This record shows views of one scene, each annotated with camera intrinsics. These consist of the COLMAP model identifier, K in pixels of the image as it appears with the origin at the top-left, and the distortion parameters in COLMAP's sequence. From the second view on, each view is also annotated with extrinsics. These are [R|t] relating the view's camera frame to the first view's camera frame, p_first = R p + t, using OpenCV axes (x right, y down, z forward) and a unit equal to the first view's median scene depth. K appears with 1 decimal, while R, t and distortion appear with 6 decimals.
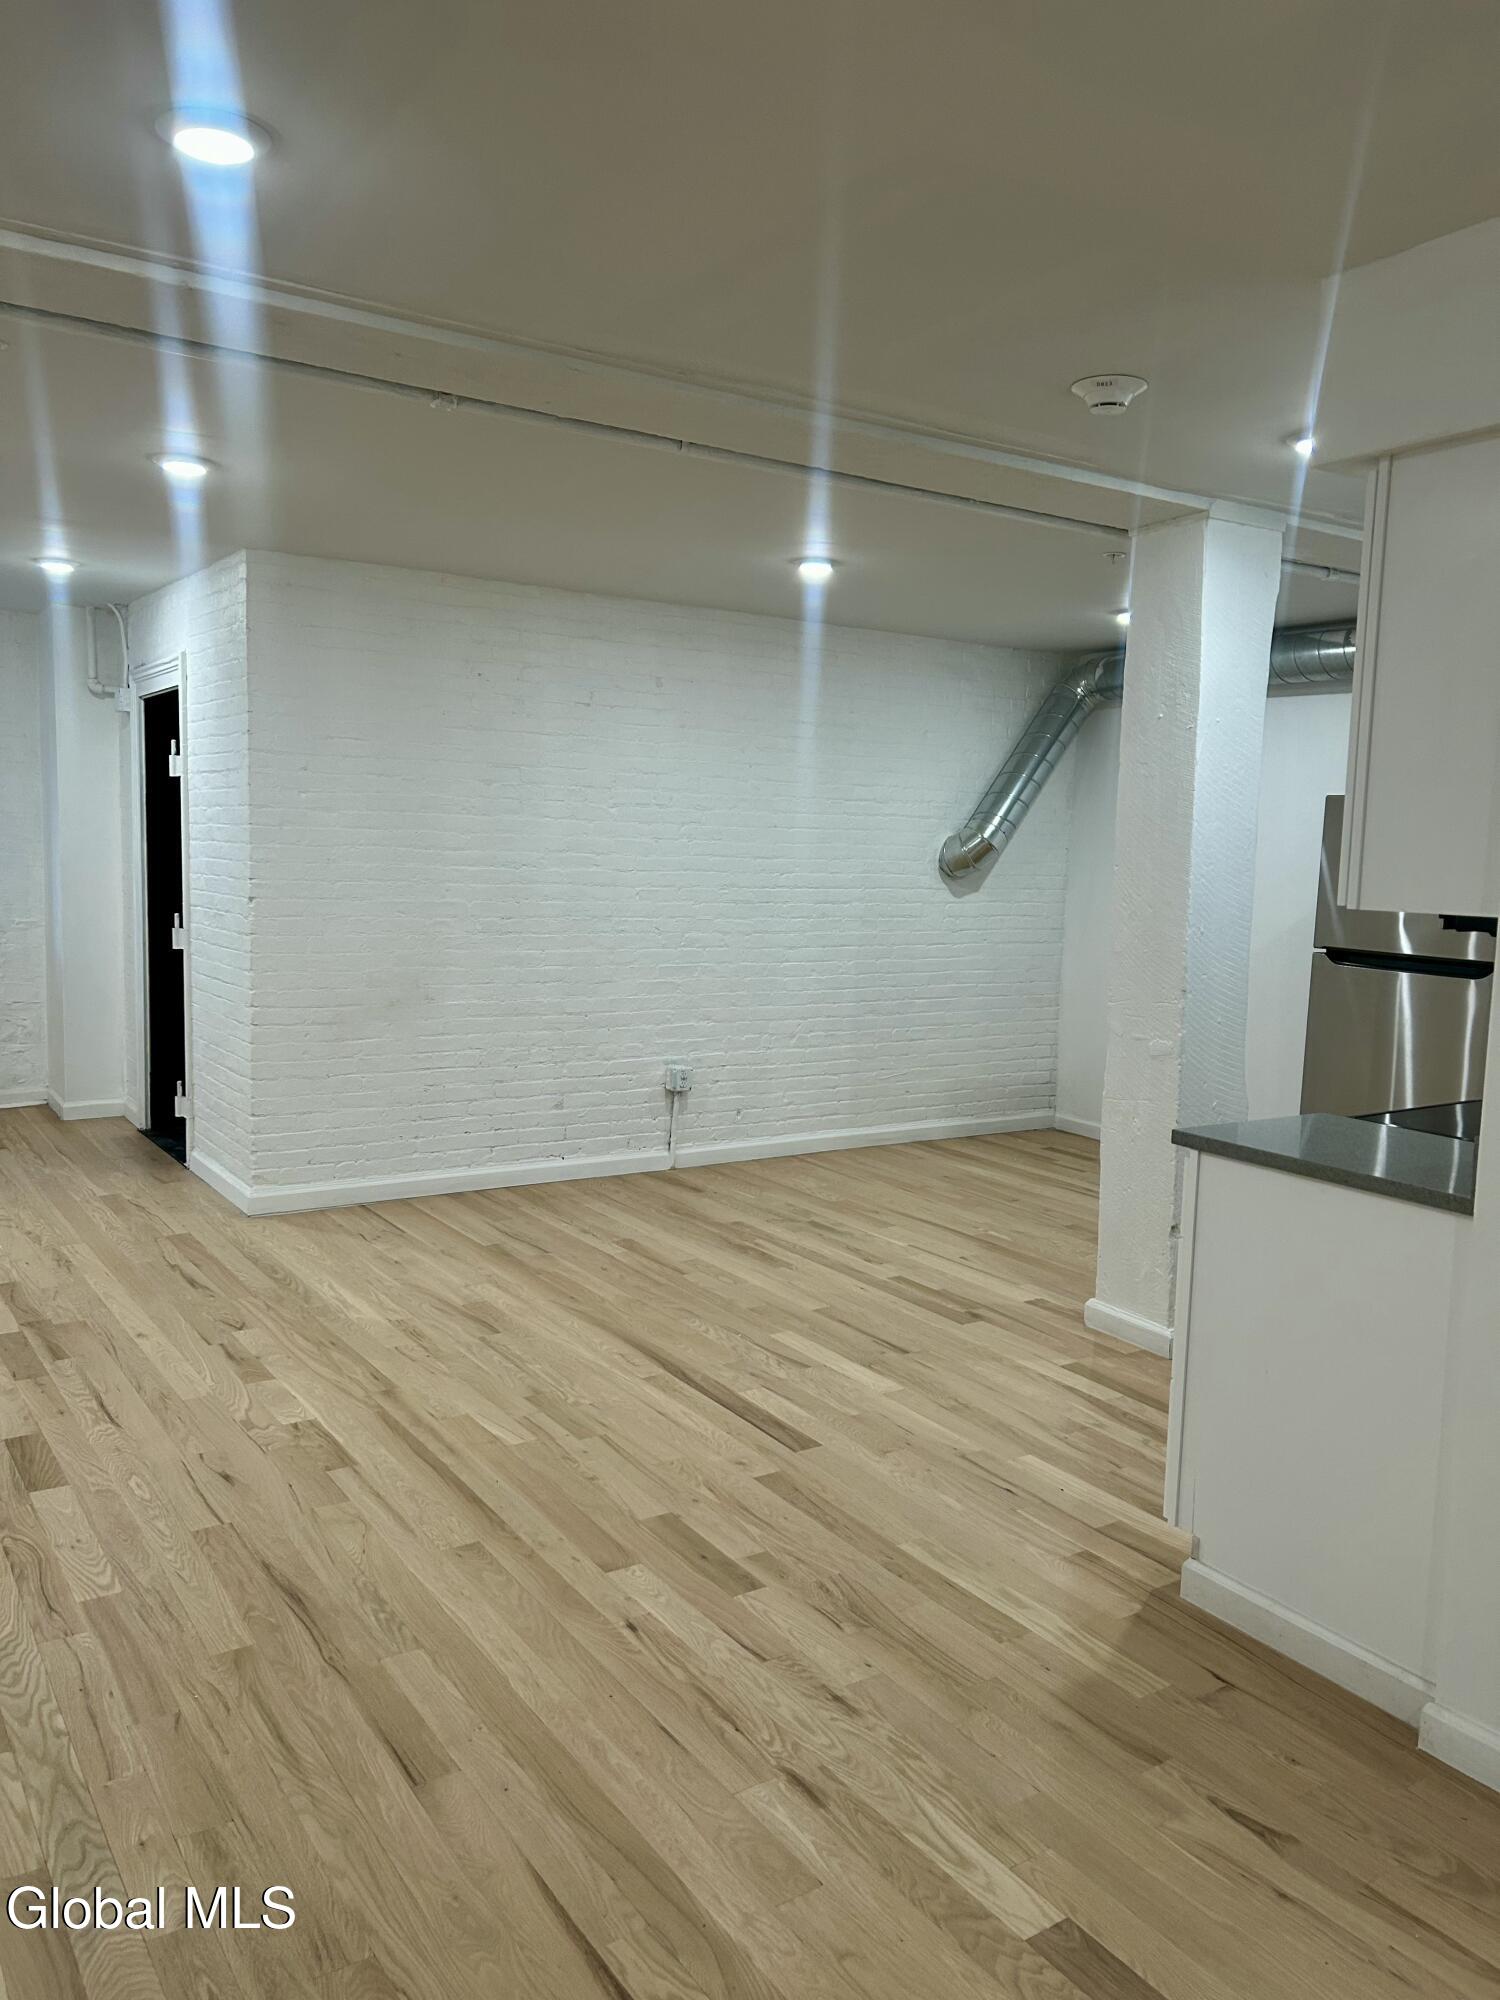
lens RADIAL K [[1514.2, 0, 761.7], [0, 1514.2, 1002.5], [0, 0, 1]] dist [0.060660, -0.068174]
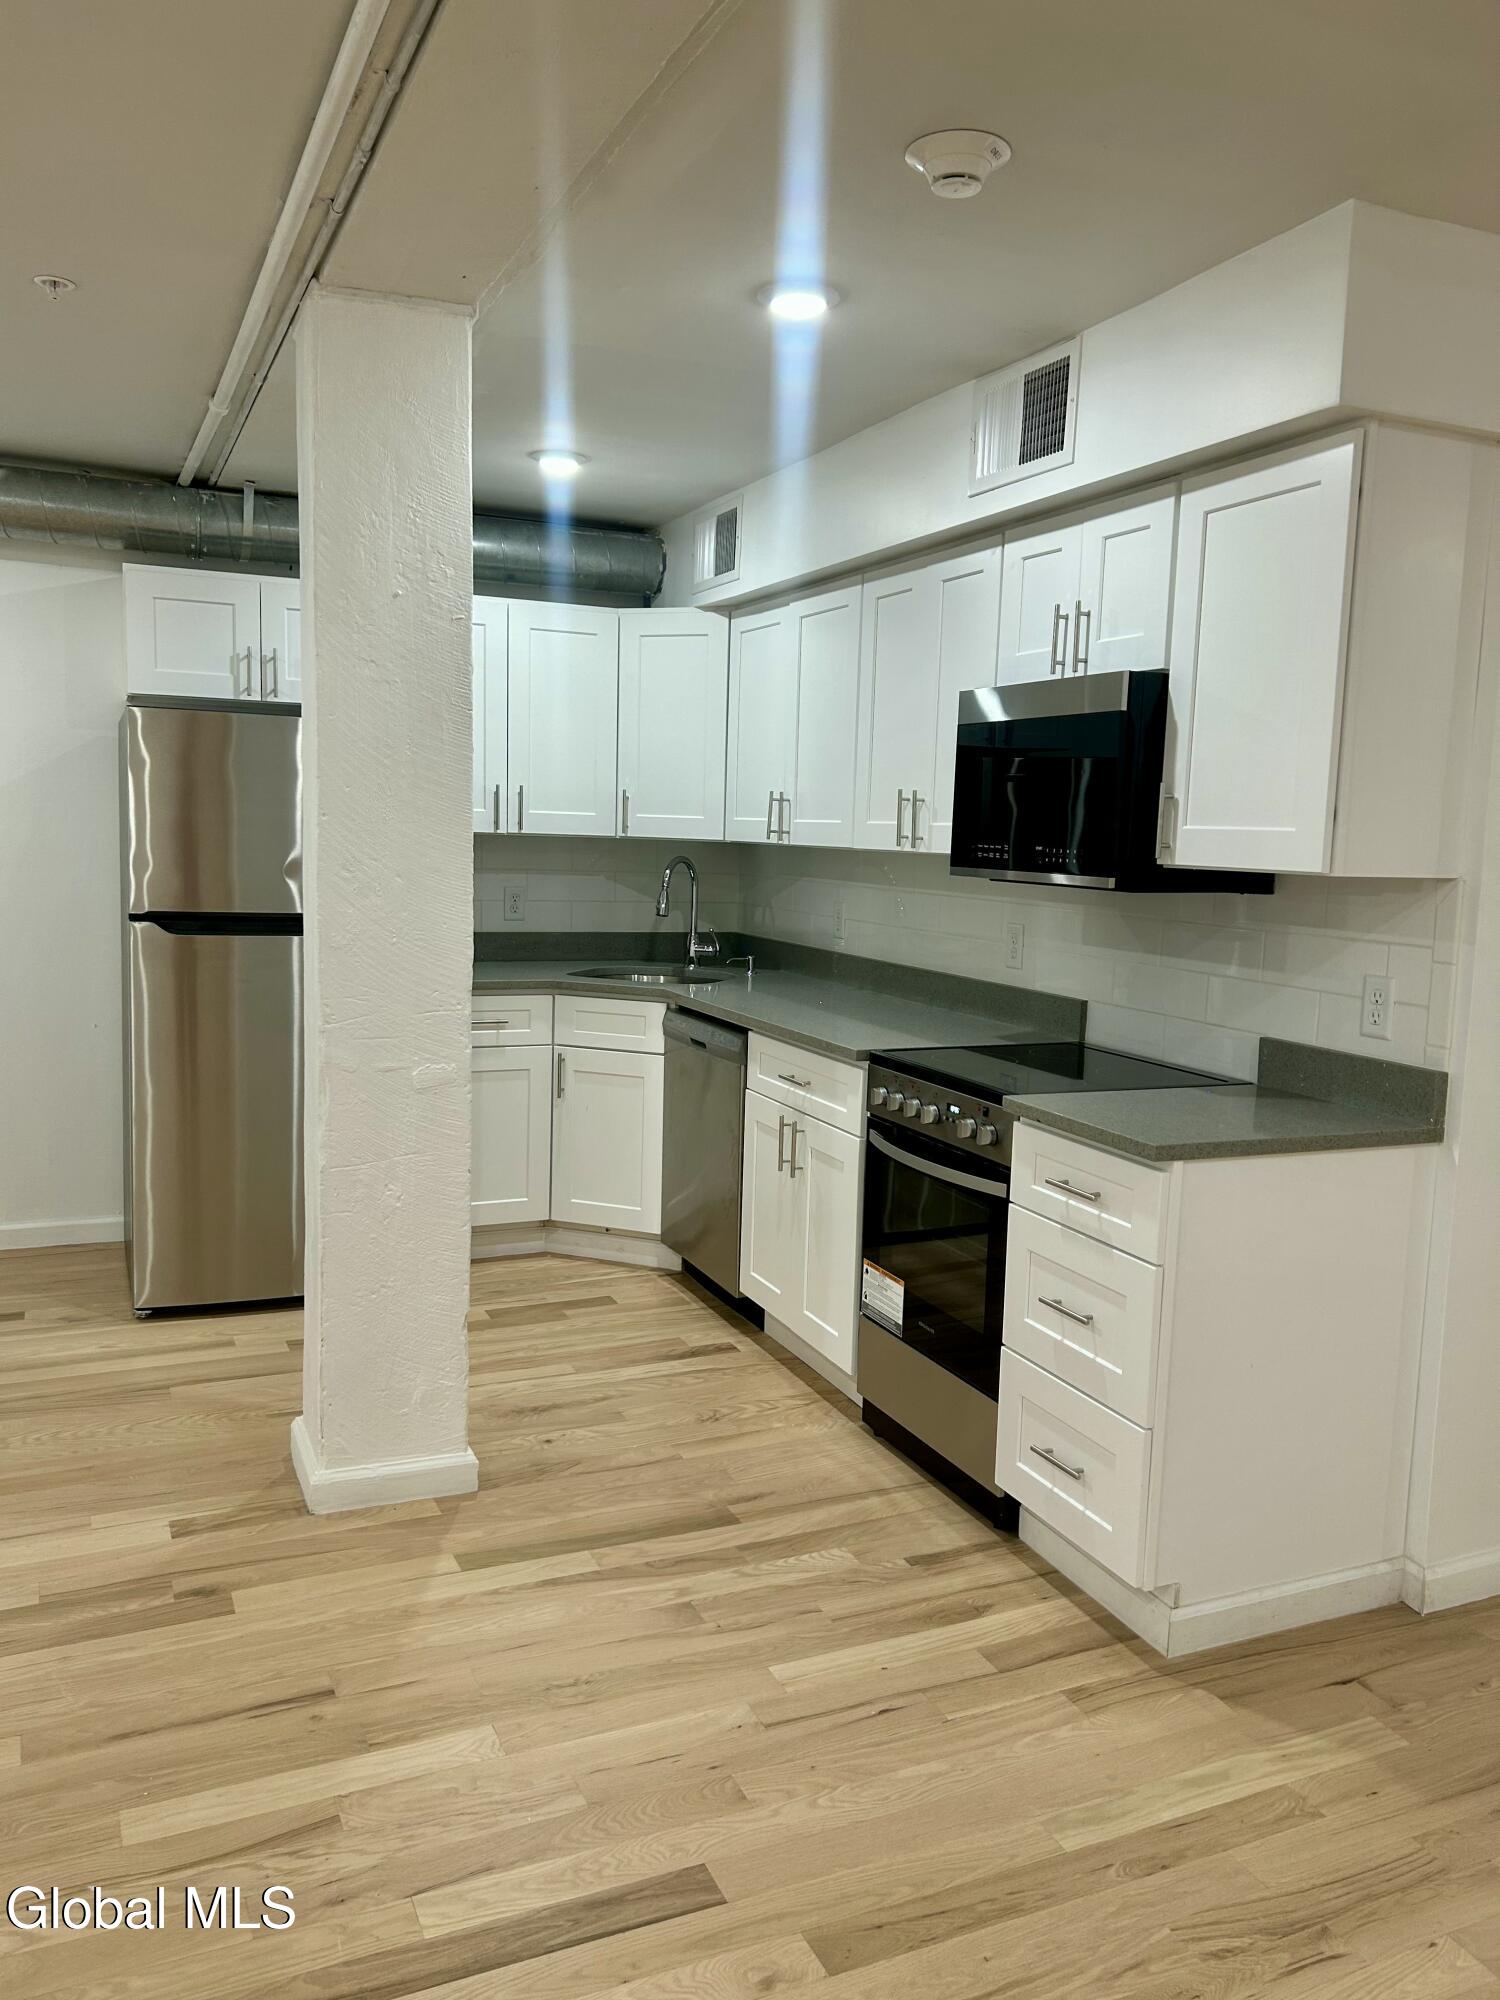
lens RADIAL K [[1514.2, 0, 761.7], [0, 1514.2, 1002.5], [0, 0, 1]] dist [0.060660, -0.068174]
pose [[0.153480, -0.141476, 0.977972, -0.429960], [0.077141, 0.988393, 0.130878, -0.090945], [-0.985136, 0.055355, 0.162612, 0.793324]]
